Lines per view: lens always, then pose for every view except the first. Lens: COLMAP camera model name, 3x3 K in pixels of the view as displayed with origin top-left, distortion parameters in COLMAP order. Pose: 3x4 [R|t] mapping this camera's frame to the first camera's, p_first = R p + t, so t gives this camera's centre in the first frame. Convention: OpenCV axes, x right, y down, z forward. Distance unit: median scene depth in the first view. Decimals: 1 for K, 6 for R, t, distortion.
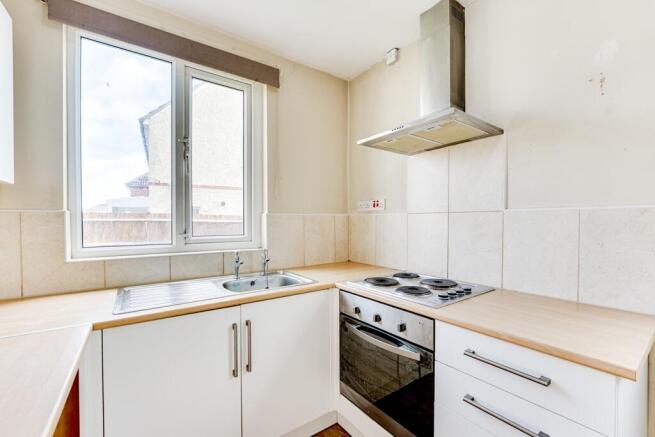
lens RADIAL K [[270.5, 0, 327.7], [0, 270.5, 223.3], [0, 0, 1]] dist [-0.009867, -0.000001]
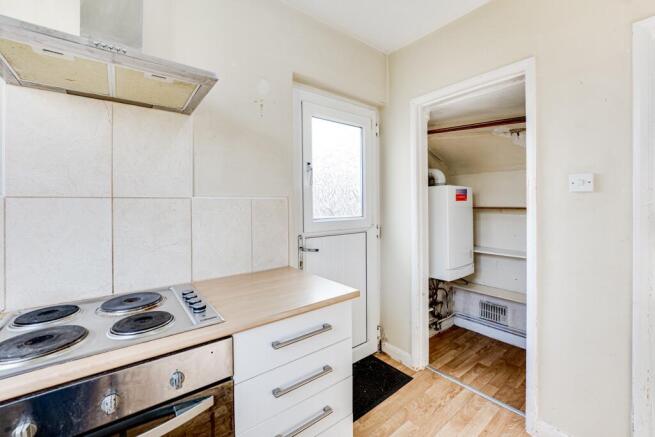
lens RADIAL K [[270.5, 0, 329.0], [0, 270.5, 212.7], [0, 0, 1]] dist [-0.009867, -0.000001]
pose [[-0.040169, -0.018213, 0.999027, -0.250676], [0.014168, 0.999723, 0.018796, -0.005366], [-0.999092, 0.014909, -0.039900, 0.480503]]
